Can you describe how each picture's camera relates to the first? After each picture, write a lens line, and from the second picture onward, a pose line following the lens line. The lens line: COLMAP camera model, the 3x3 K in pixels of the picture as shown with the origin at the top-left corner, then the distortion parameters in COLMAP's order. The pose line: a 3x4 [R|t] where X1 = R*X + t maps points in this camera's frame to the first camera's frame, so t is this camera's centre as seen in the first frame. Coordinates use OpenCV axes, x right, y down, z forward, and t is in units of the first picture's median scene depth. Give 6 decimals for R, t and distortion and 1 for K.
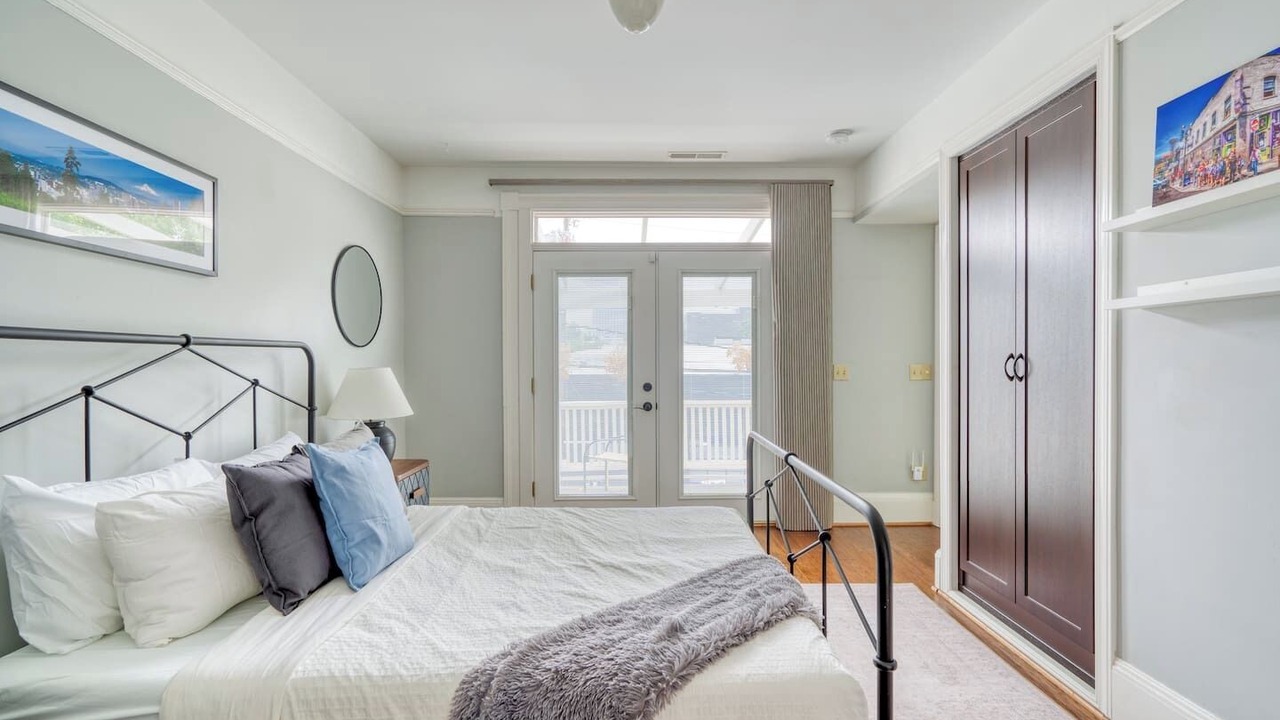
lens RADIAL K [[576.3, 0, 639.0], [0, 576.3, 363.7], [0, 0, 1]] dist [-0.002893, -0.000022]
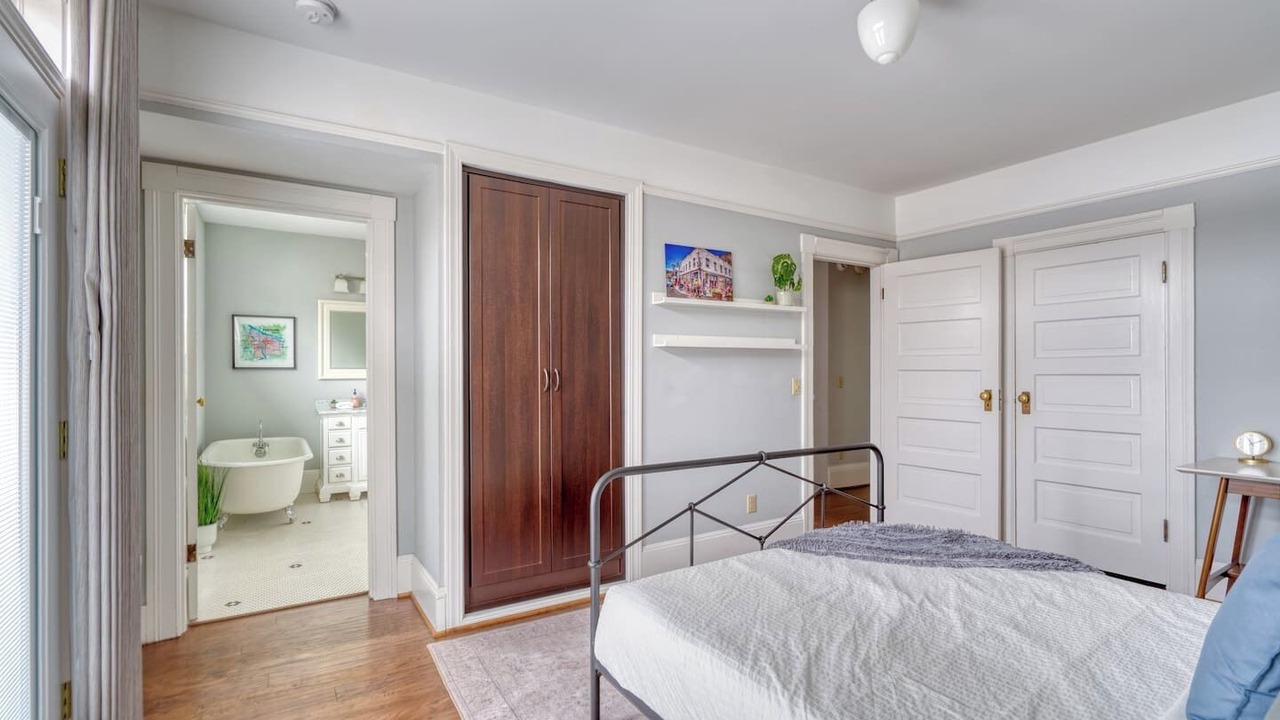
lens RADIAL K [[588.6, 0, 640.0], [0, 588.6, 360.0], [0, 0, 1]] dist [-0.000254, -0.000136]
pose [[-0.531687, 0.022915, 0.846631, -0.746704], [0.011213, 0.999737, -0.020017, -0.013106], [-0.846867, -0.001149, -0.531804, 2.175313]]
